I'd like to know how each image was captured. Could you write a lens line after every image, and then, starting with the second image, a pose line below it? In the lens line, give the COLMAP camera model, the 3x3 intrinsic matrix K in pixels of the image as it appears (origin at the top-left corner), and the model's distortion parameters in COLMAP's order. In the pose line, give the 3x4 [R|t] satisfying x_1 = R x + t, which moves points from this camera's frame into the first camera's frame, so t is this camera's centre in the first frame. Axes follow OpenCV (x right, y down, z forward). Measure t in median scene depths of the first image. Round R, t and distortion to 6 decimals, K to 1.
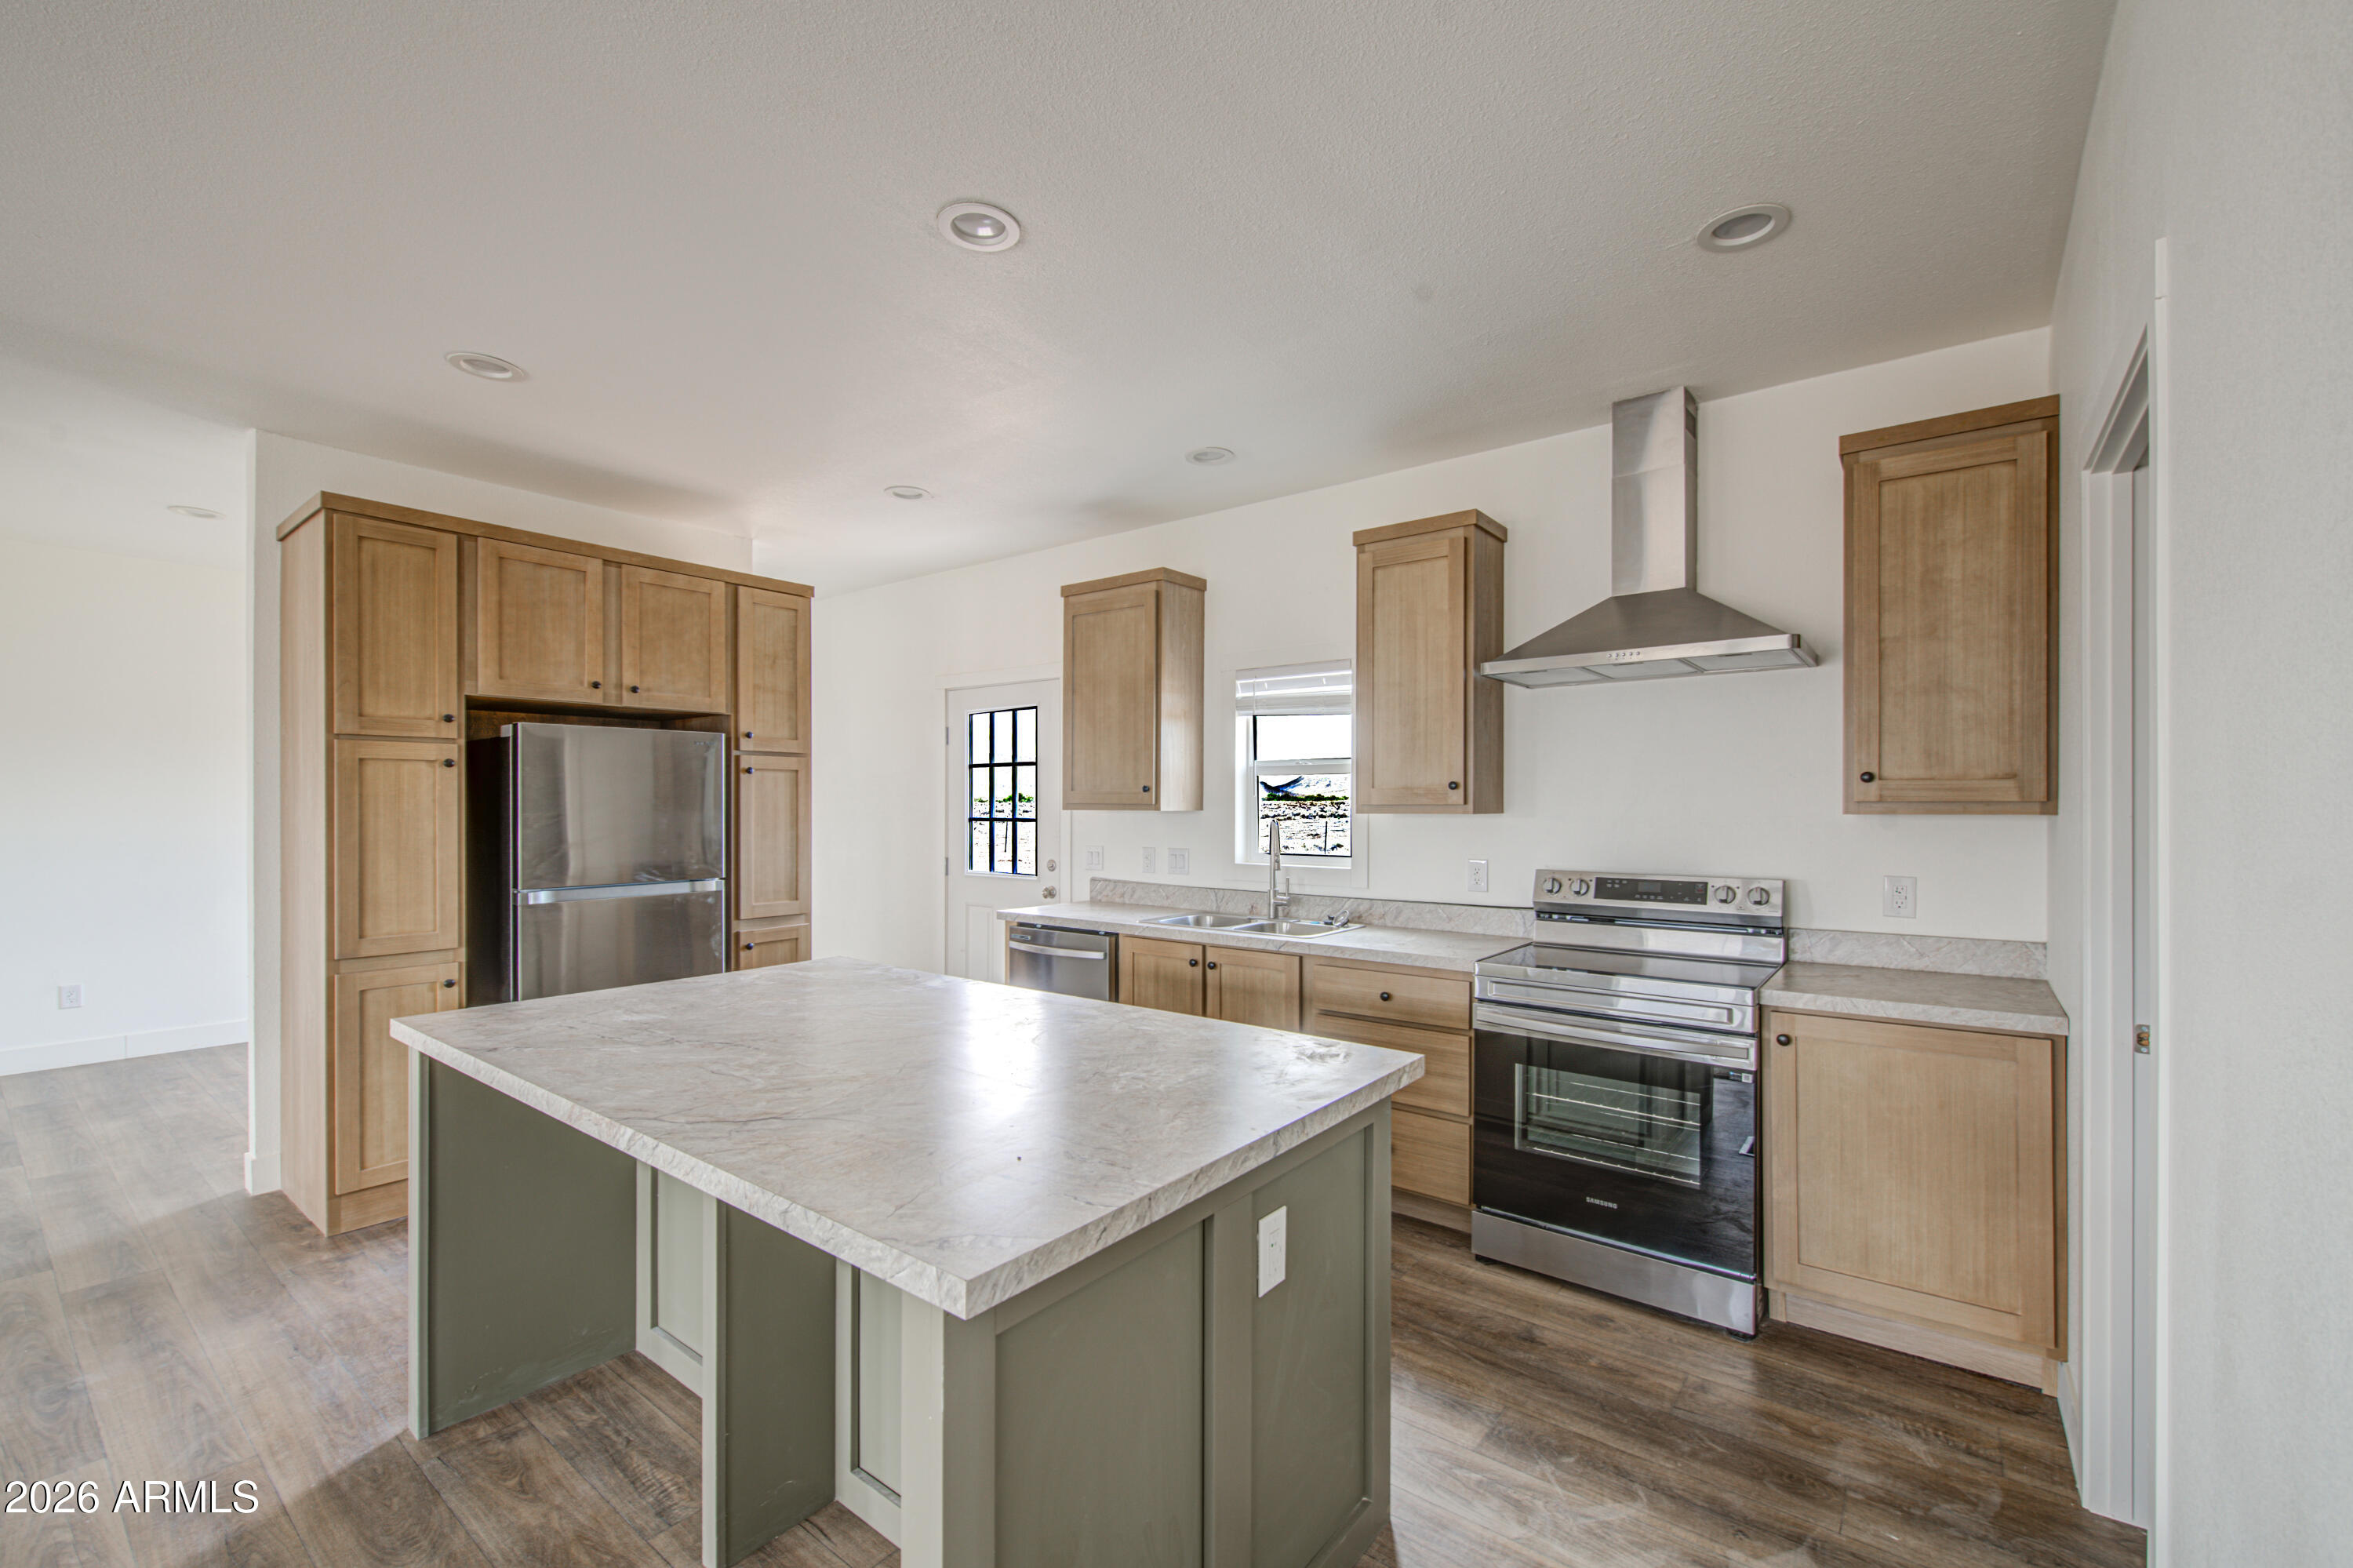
lens RADIAL K [[987.5, 0, 1177.3], [0, 987.5, 794.0], [0, 0, 1]] dist [0.004413, -0.003852]
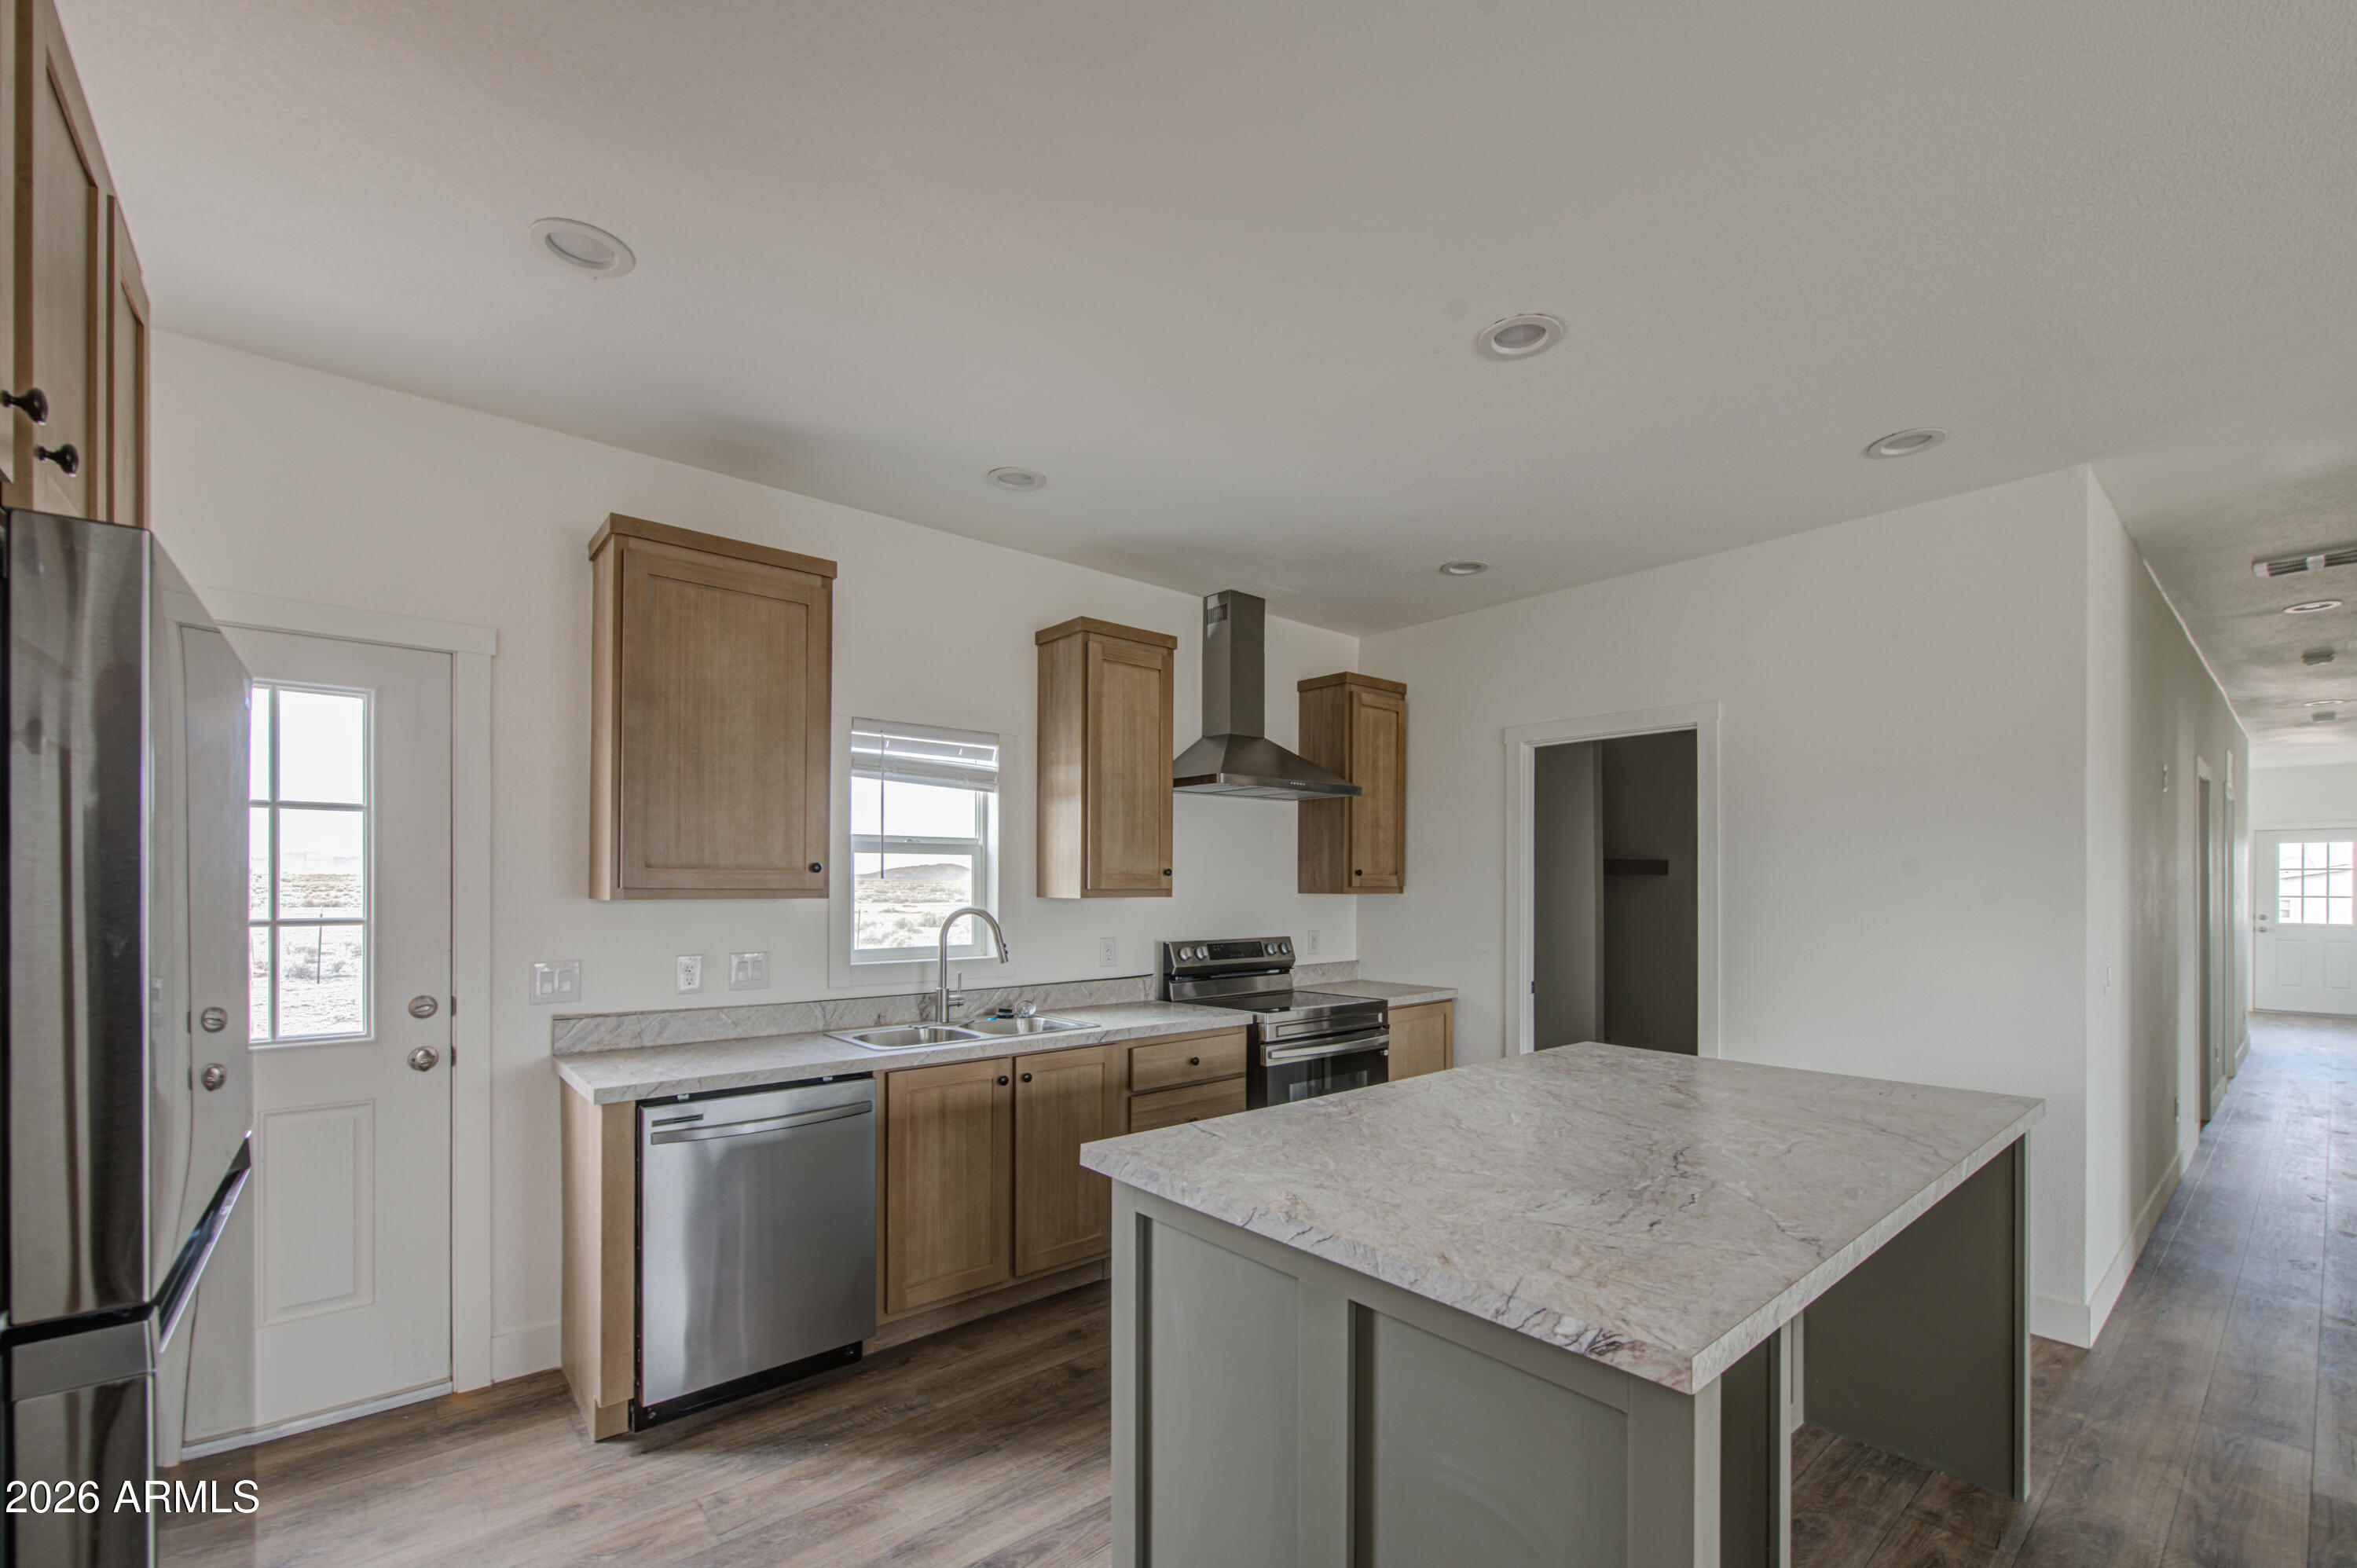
lens RADIAL K [[995.1, 0, 1200.4], [0, 995.1, 891.5], [0, 0, 1]] dist [0.009816, -0.001899]
pose [[0.188220, -0.011236, 0.982063, -0.795823], [-0.014838, 0.999788, 0.014283, -0.003555], [-0.982015, -0.017260, 0.188013, 0.695210]]
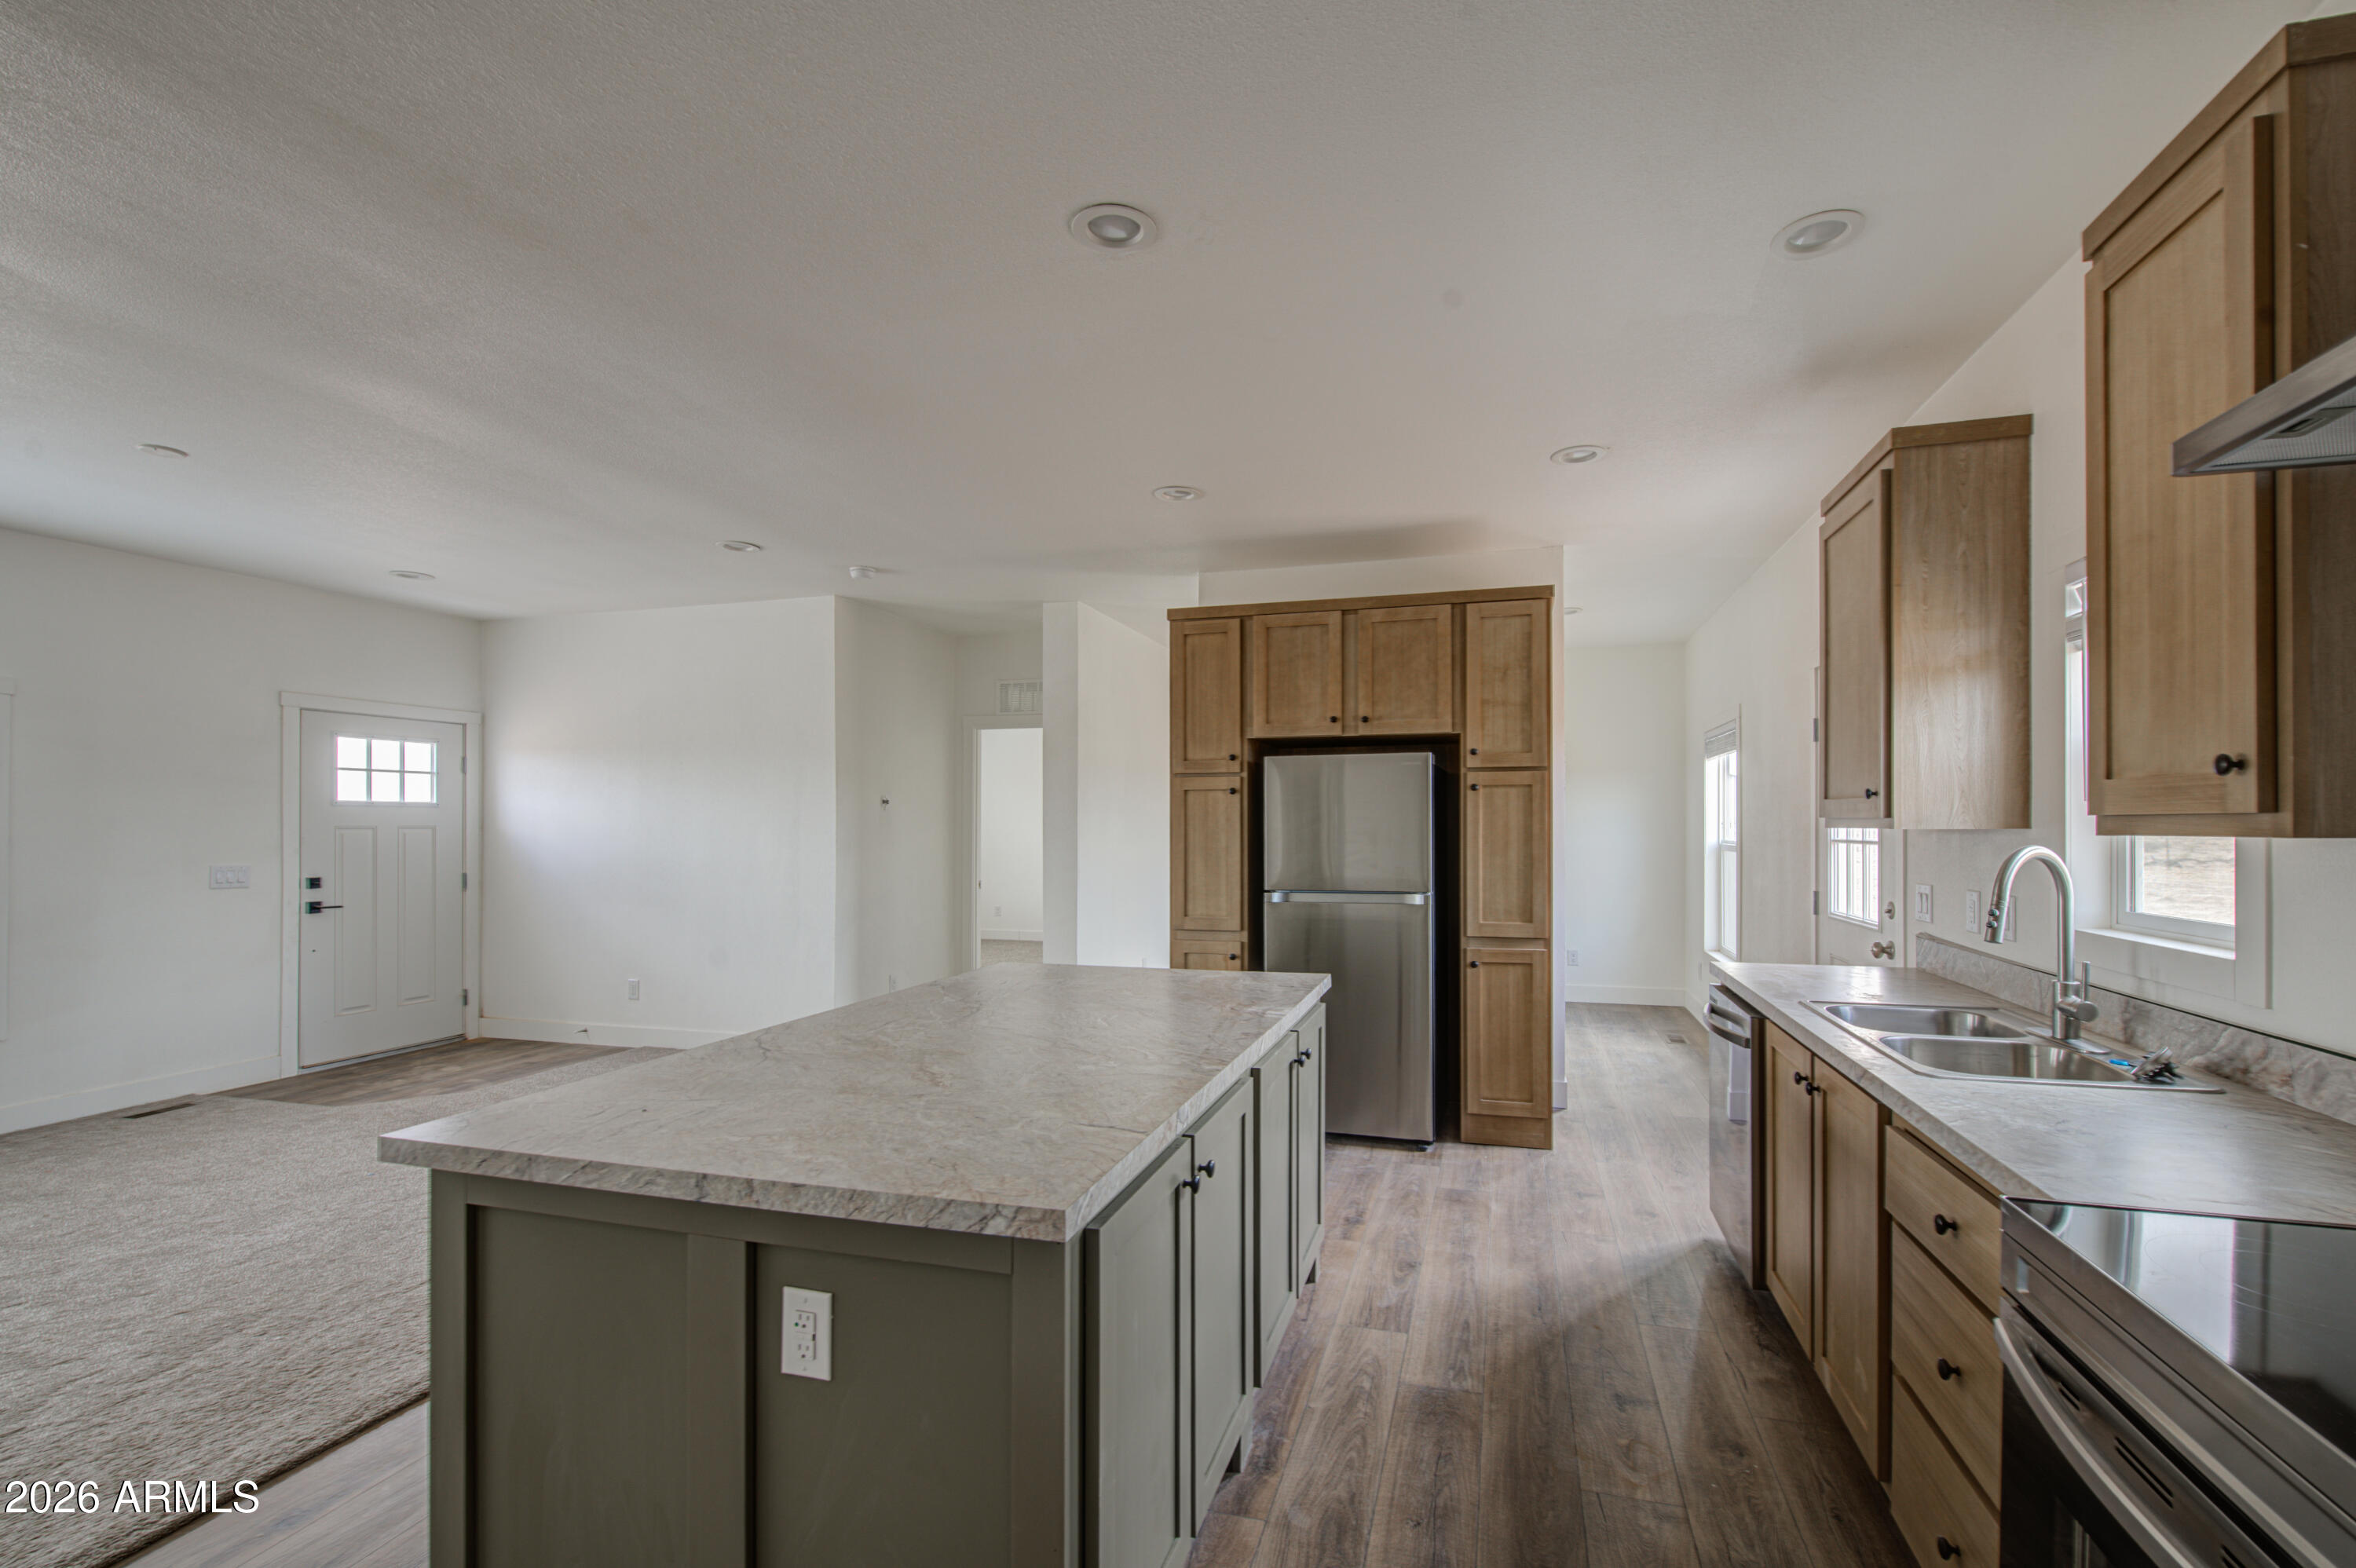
lens RADIAL K [[991.0, 0, 1223.5], [0, 991.0, 815.0], [0, 0, 1]] dist [-0.006452, -0.000839]
pose [[0.378462, -0.010279, -0.925560, 0.457204], [0.010259, 0.999923, -0.006910, 0.009608], [0.925560, -0.006880, 0.378539, 0.449827]]
